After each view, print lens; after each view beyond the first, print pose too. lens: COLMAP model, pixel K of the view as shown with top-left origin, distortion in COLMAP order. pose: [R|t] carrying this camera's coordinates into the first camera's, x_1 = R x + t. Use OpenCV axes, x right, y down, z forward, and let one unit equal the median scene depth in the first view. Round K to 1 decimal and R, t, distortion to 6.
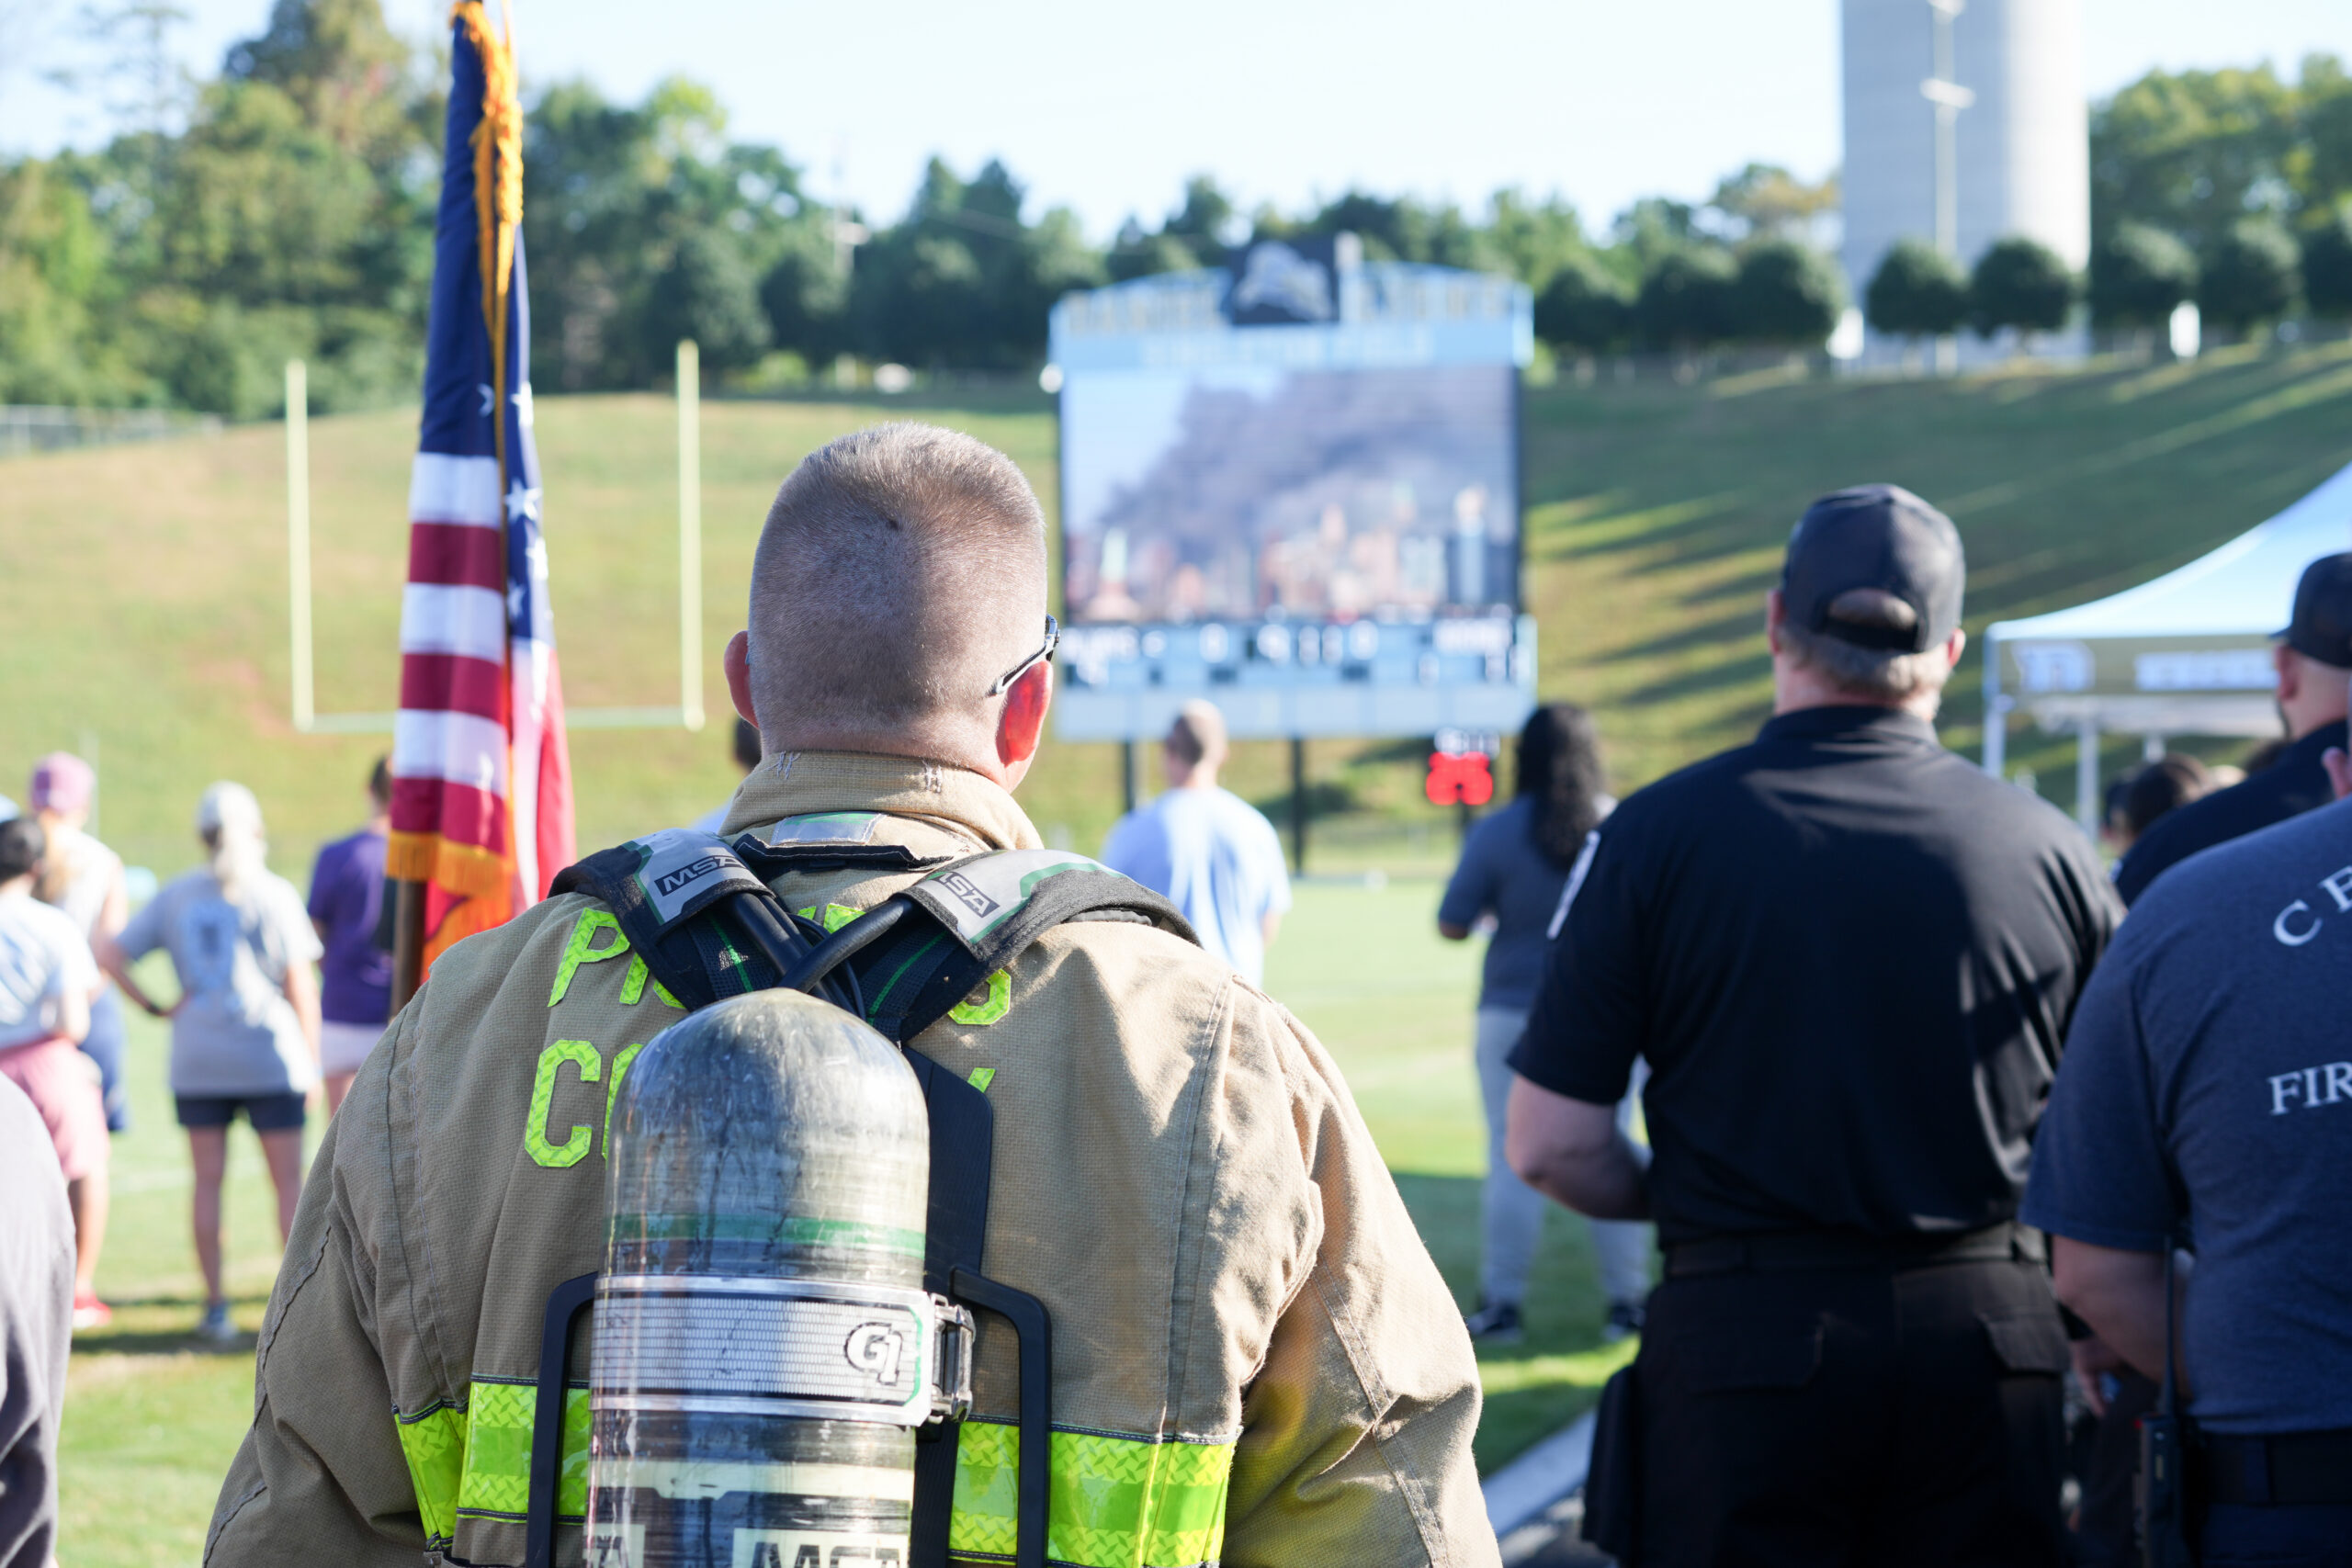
lens RADIAL K [[4557.4, 0, 1176.0], [0, 4557.4, 784.0], [0, 0, 1]] dist [-0.140767, 0.092251]
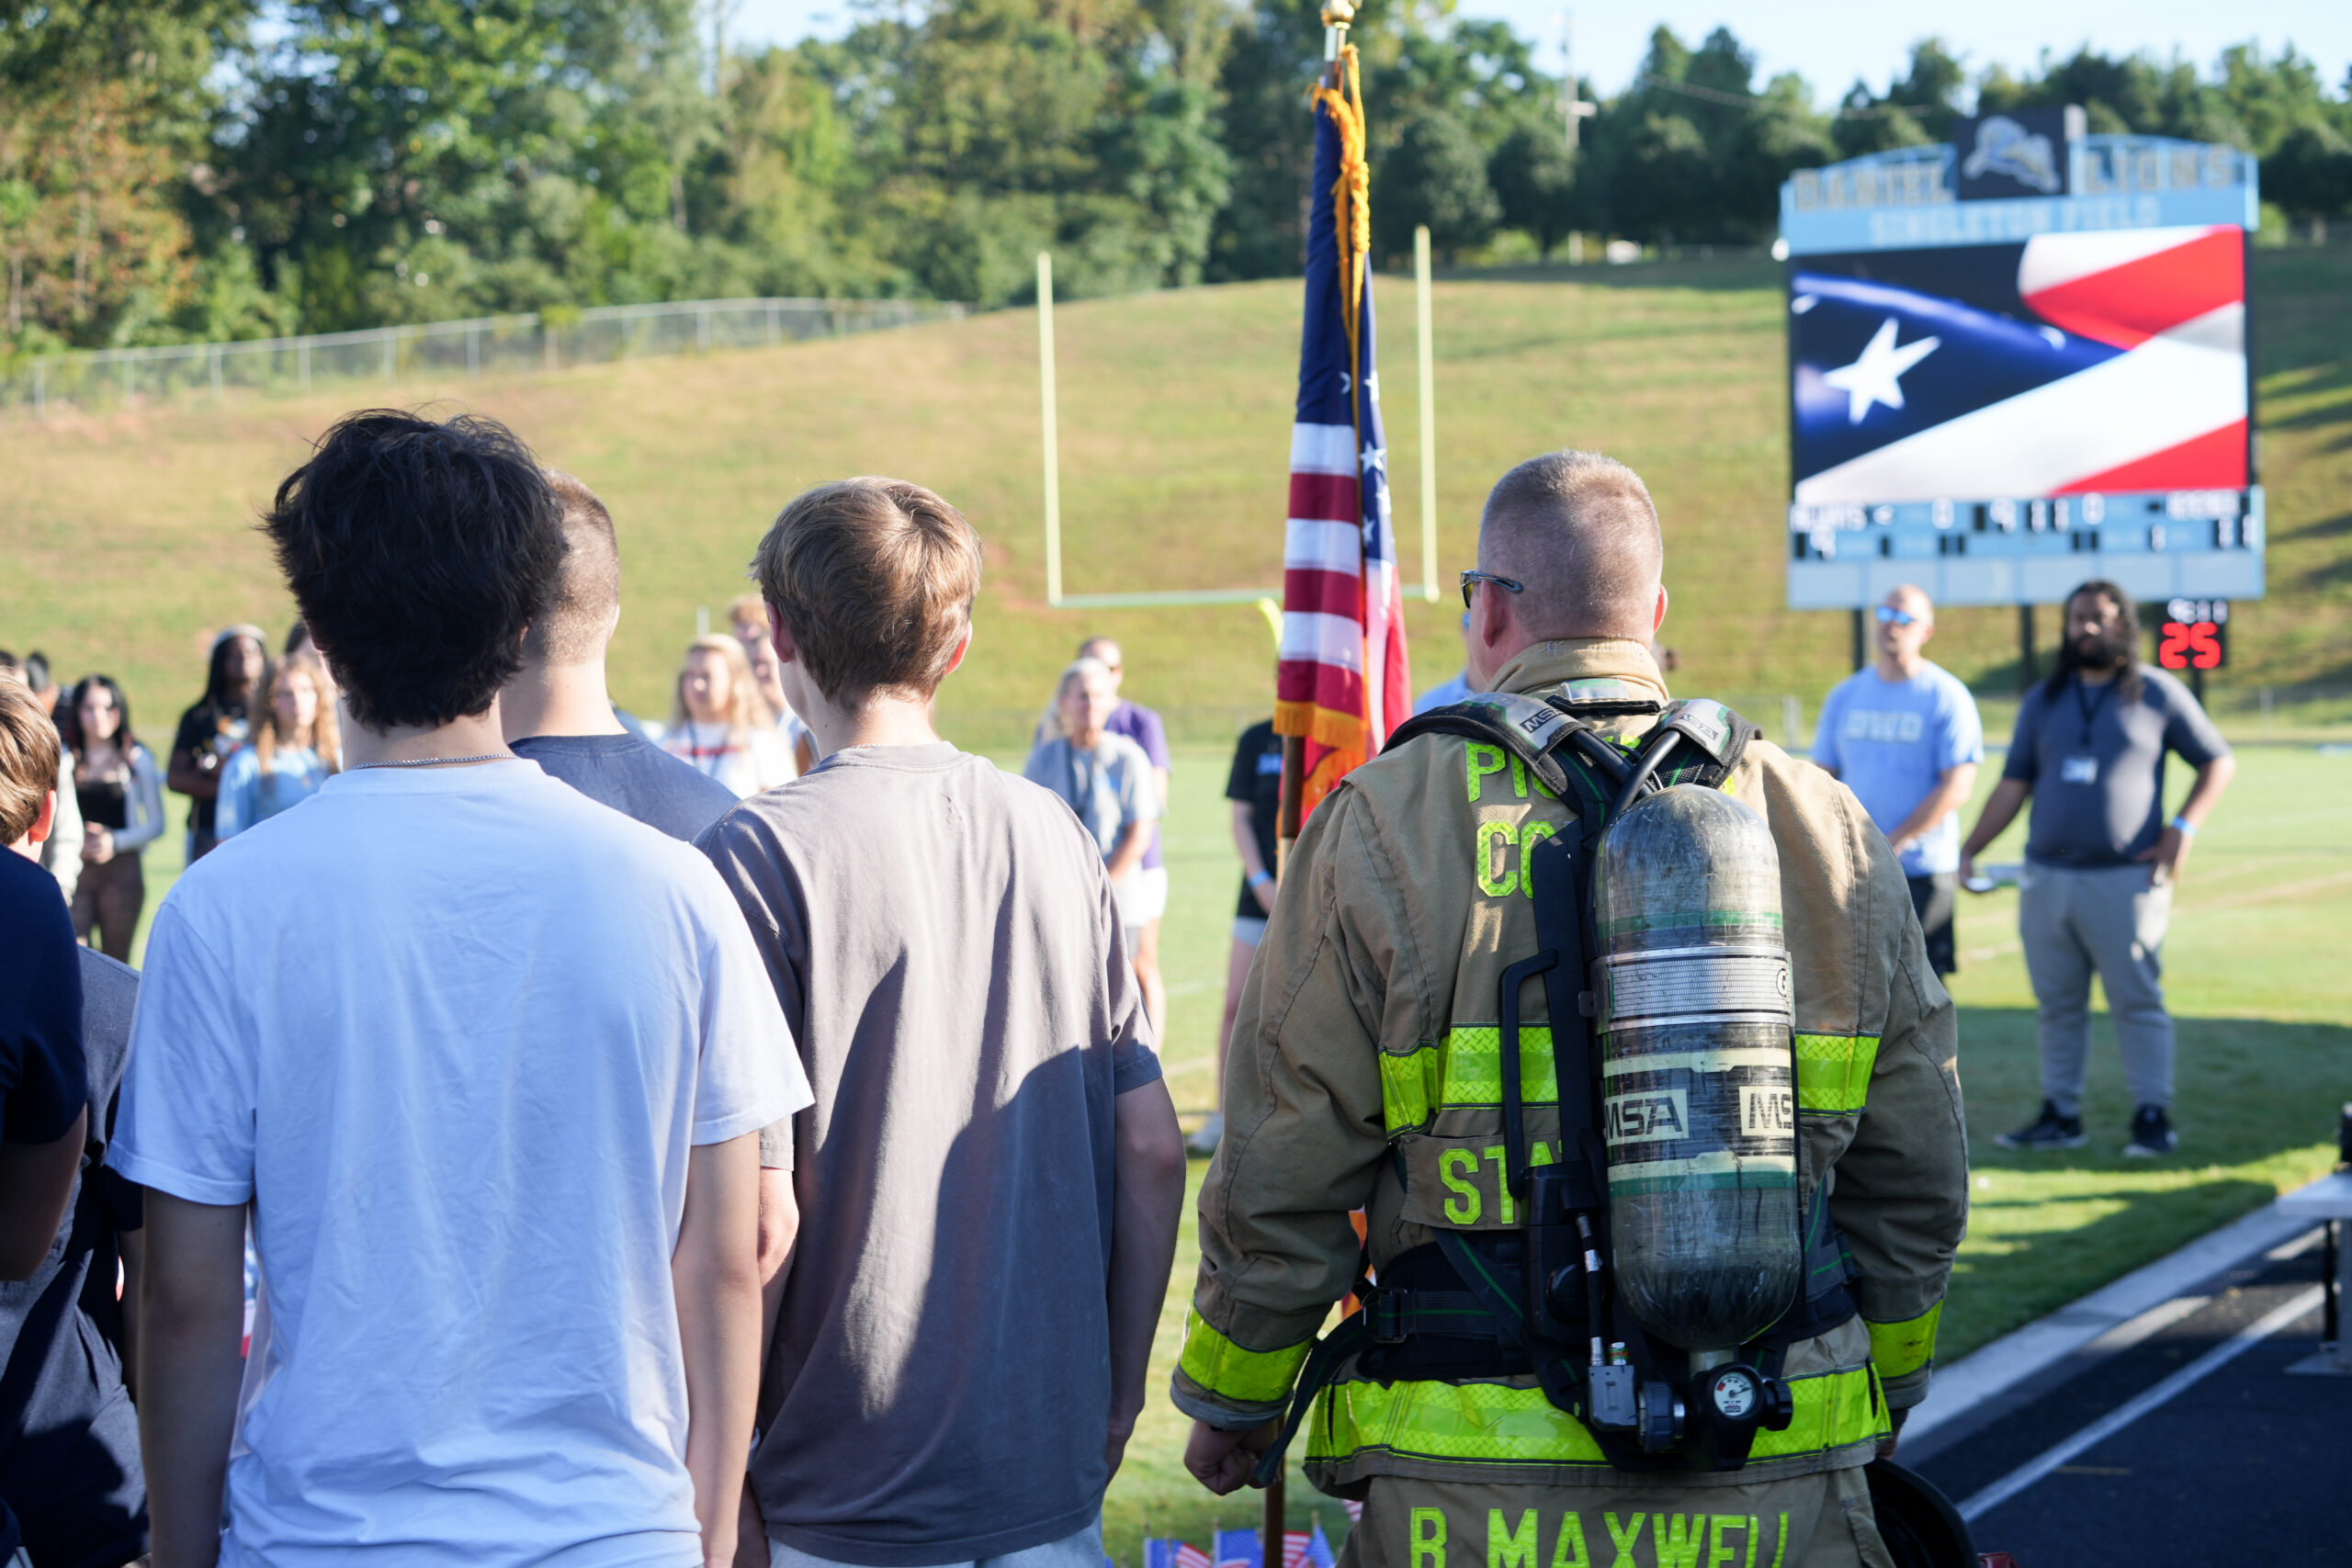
lens RADIAL K [[4557.4, 0, 1176.0], [0, 4557.4, 784.0], [0, 0, 1]] dist [-0.140767, 0.092251]
pose [[0.987134, -0.004974, -0.159821, 0.000410], [0.009550, 0.999566, 0.027879, -0.000229], [0.159612, -0.029047, 0.986752, -0.013345]]
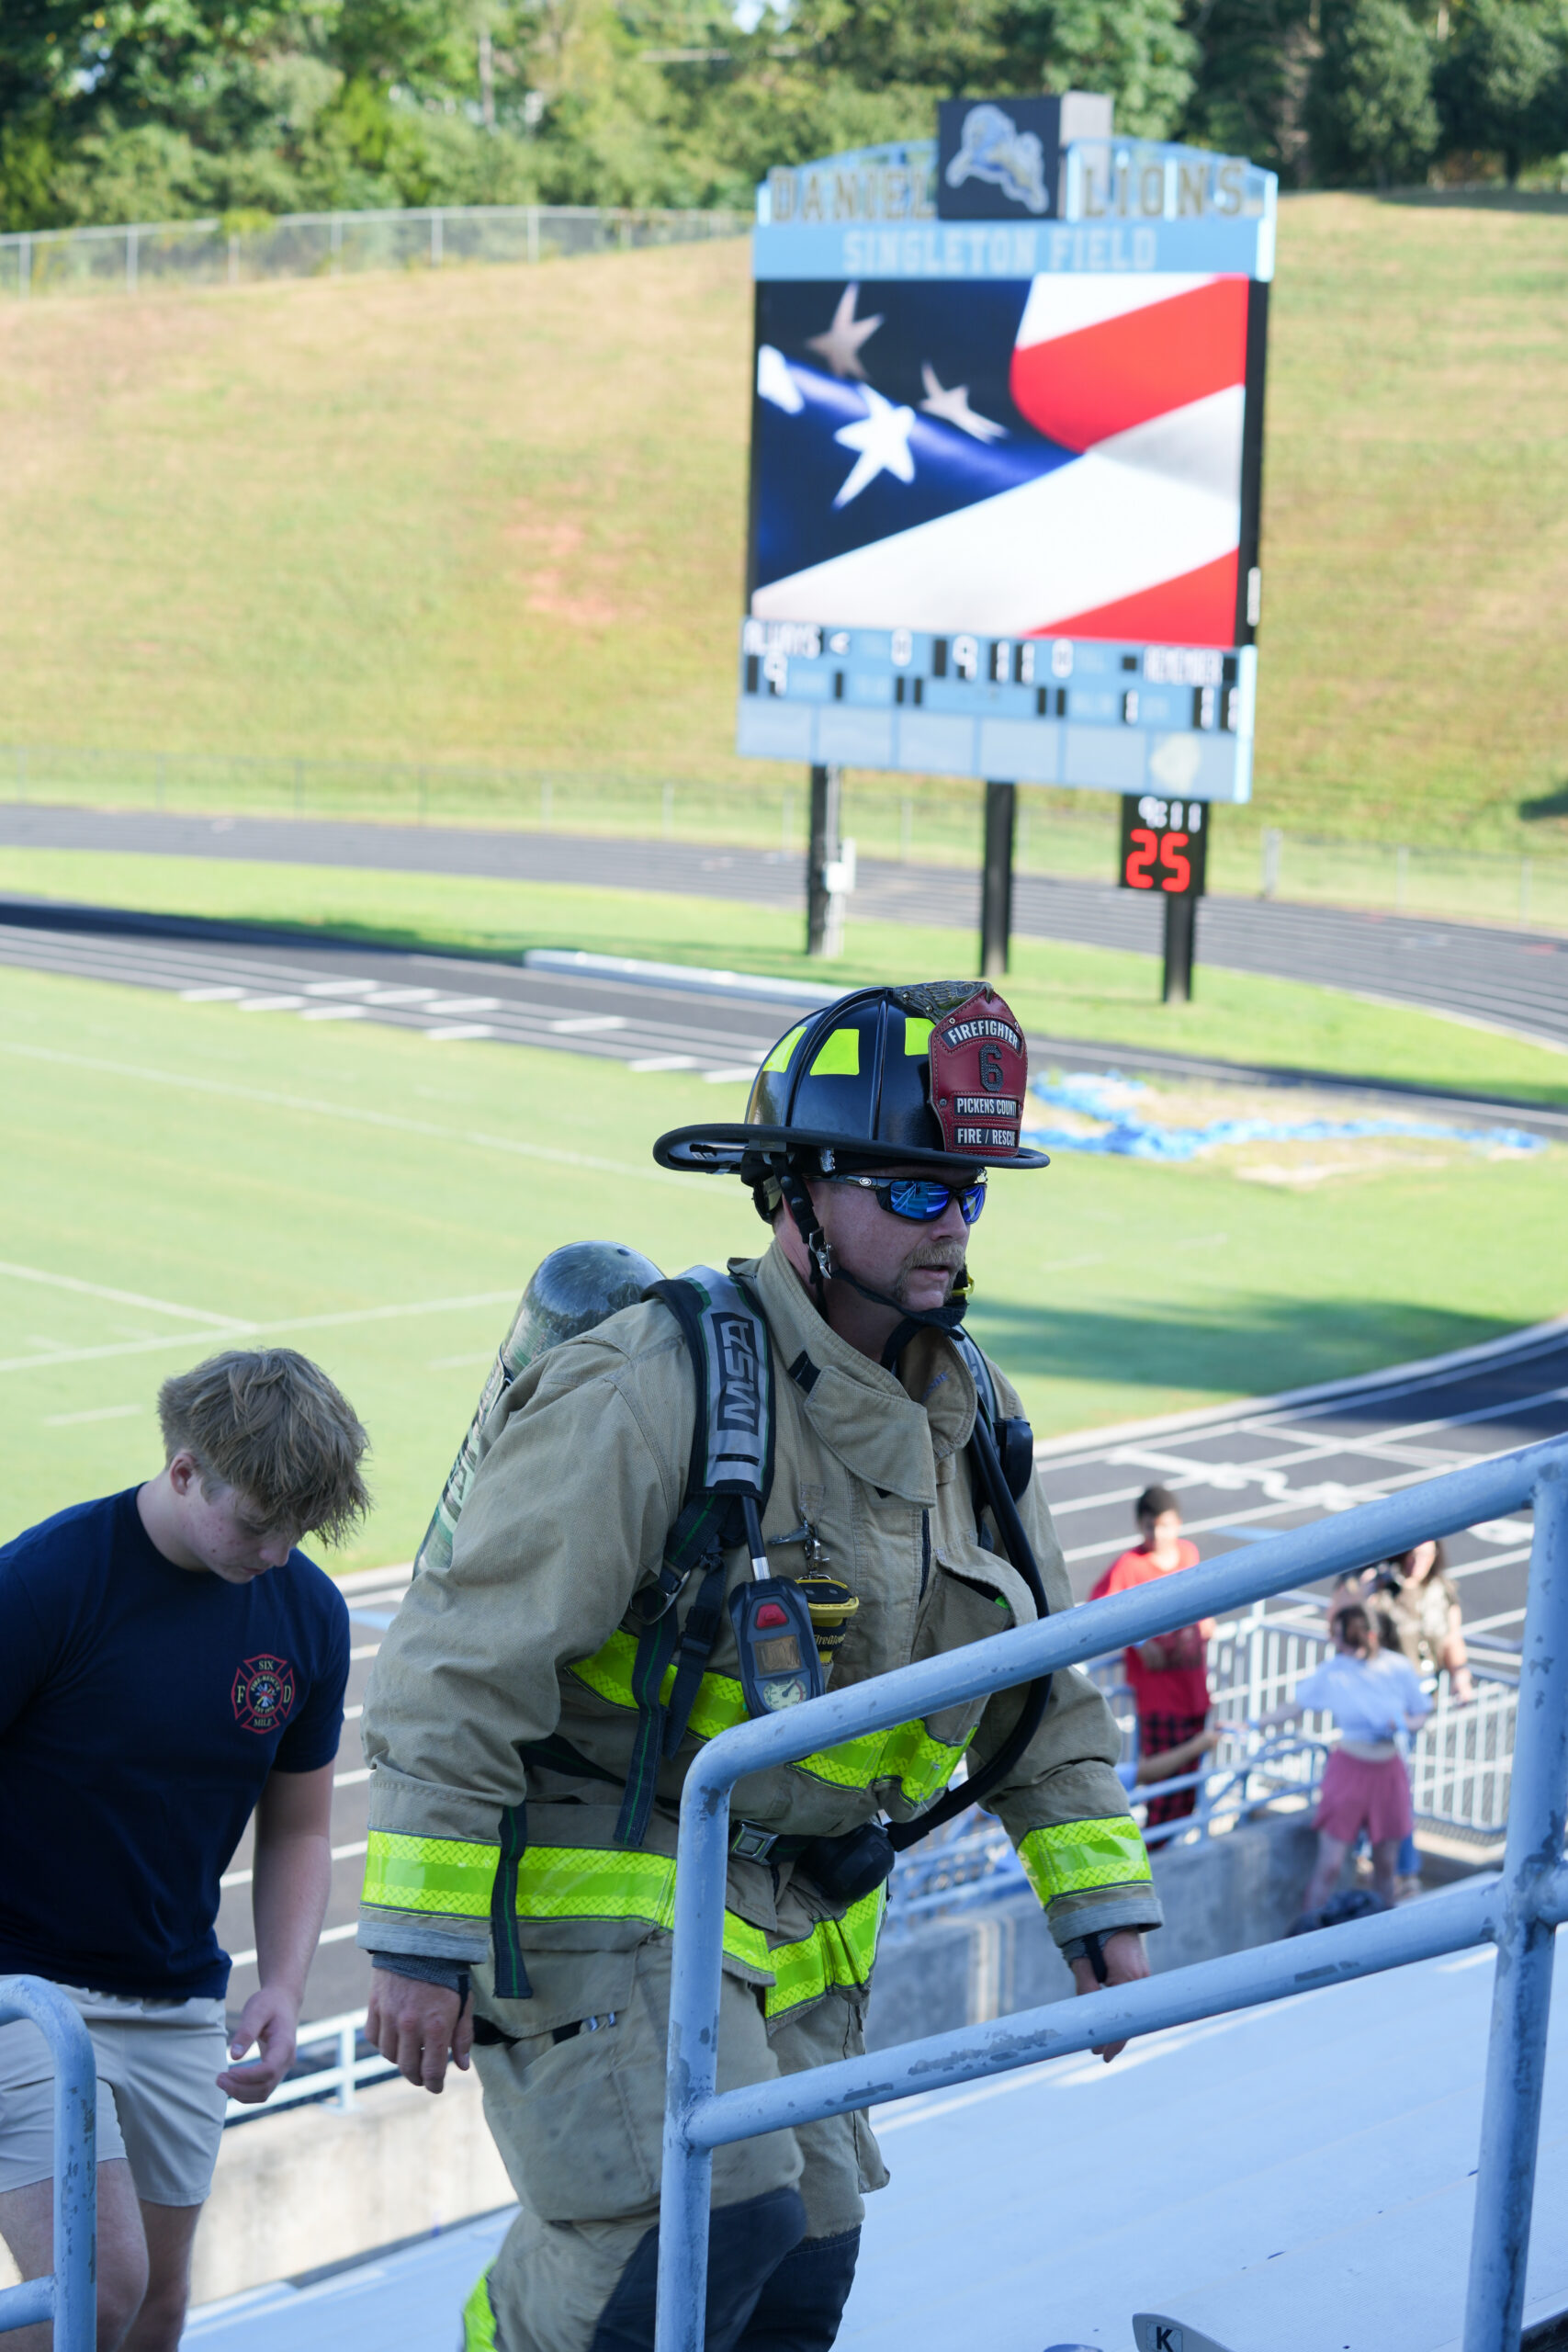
lens RADIAL K [[4557.4, 0, 784.0], [0, 4557.4, 1176.0], [0, 0, 1]] dist [-0.140767, 0.092251]
pose [[0.902892, 0.105091, -0.416824, 0.181457], [-0.041537, 0.986447, 0.158734, -0.036759], [0.427856, -0.126006, 0.895021, 0.185193]]
